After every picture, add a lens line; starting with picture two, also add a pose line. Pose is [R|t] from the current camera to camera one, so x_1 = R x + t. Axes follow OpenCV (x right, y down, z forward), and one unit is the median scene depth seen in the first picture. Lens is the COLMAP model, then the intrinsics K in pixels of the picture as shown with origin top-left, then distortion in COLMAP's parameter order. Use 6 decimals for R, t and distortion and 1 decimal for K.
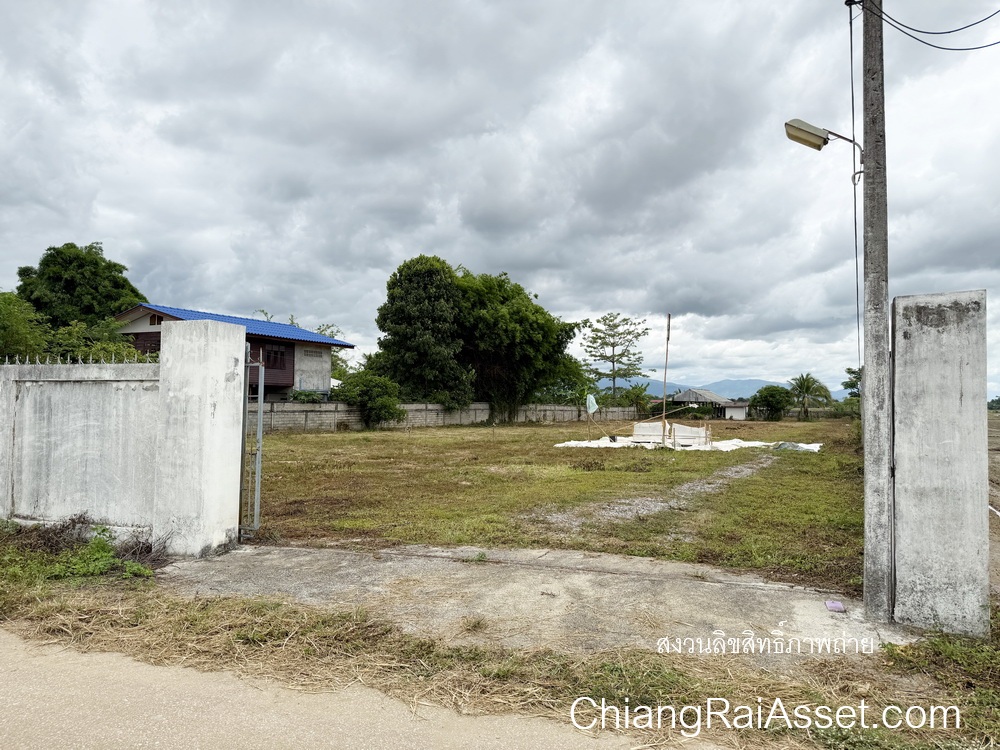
lens RADIAL K [[709.4, 0, 500.0], [0, 709.4, 375.0], [0, 0, 1]] dist [0.151719, -0.278010]
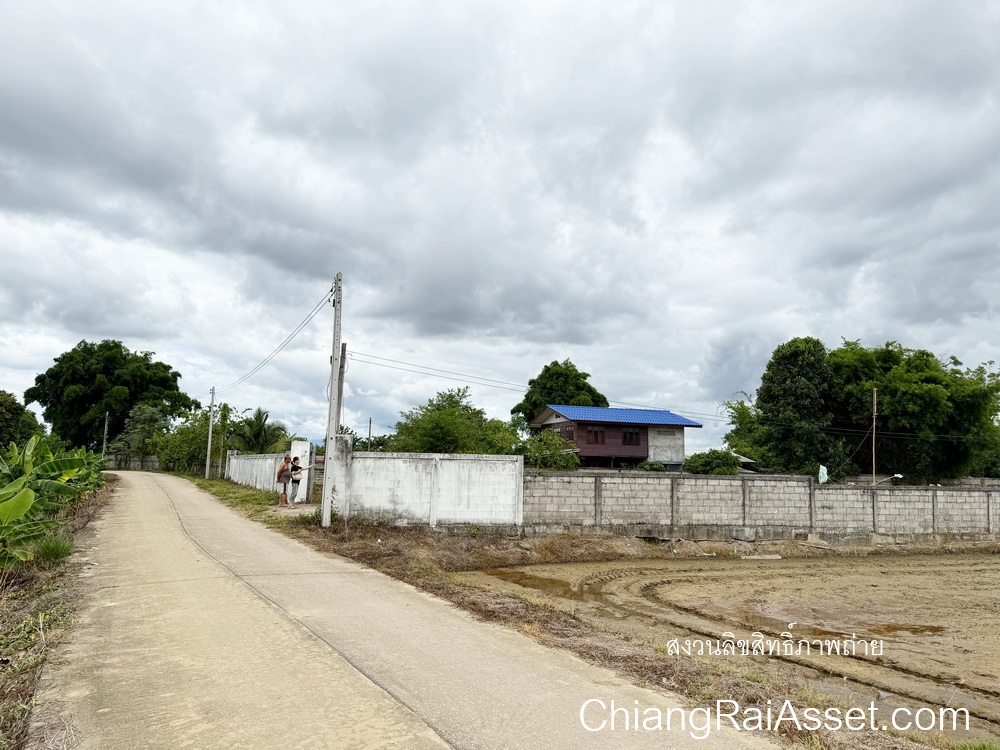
lens RADIAL K [[709.4, 0, 500.0], [0, 709.4, 375.0], [0, 0, 1]] dist [0.151719, -0.278010]
pose [[0.697912, -0.089862, -0.710524, 0.350205], [0.020781, 0.994220, -0.105329, -0.002871], [0.715882, 0.058745, 0.695745, -0.101026]]
